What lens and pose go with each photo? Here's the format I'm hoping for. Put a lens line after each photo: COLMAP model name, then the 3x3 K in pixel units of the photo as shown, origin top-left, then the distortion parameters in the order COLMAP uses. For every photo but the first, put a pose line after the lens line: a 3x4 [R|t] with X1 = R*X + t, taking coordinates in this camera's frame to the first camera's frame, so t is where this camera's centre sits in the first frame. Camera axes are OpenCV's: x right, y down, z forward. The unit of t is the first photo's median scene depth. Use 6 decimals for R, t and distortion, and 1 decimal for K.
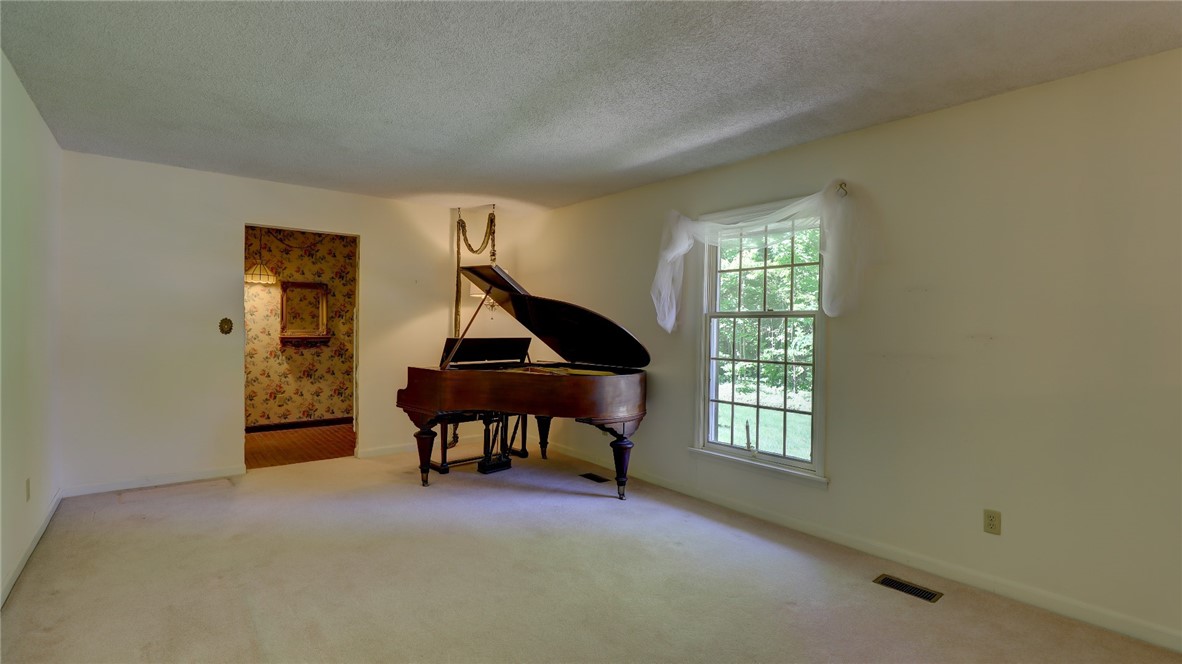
lens RADIAL K [[552.3, 0, 625.7], [0, 552.3, 332.4], [0, 0, 1]] dist [-0.029595, 0.000522]
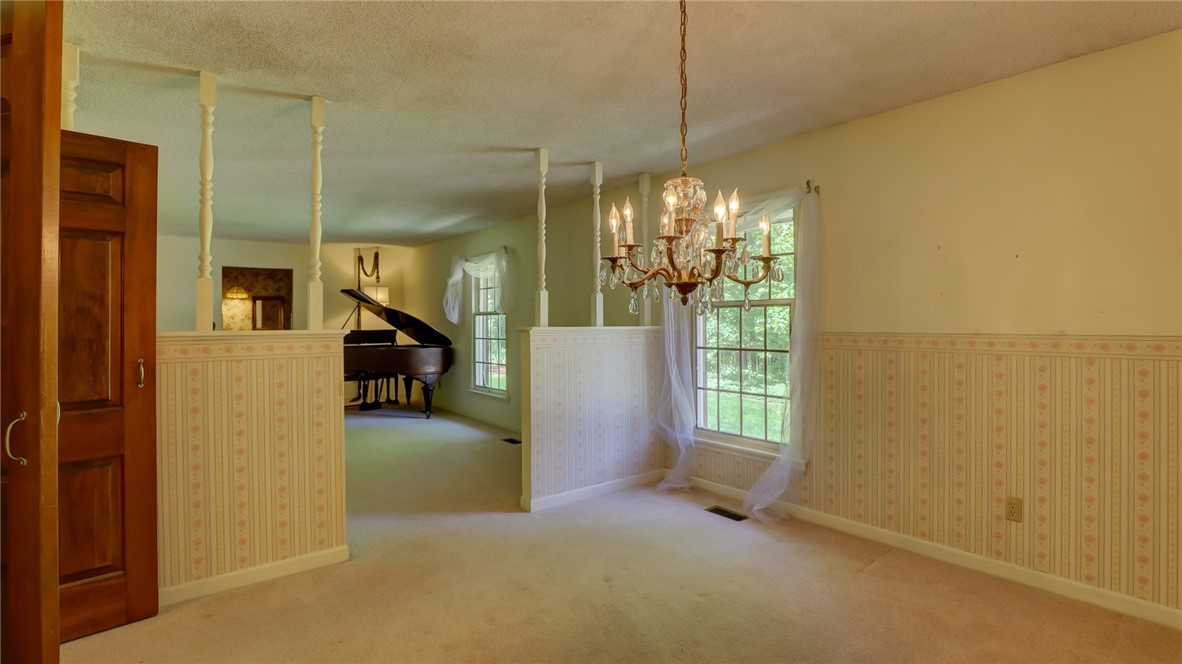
lens RADIAL K [[561.7, 0, 626.1], [0, 561.7, 314.2], [0, 0, 1]] dist [-0.020942, -0.000138]
pose [[0.999380, -0.024947, -0.024832, 0.516453], [0.024485, 0.999525, -0.018724, 0.011261], [0.025288, 0.018104, 0.999516, -0.596561]]
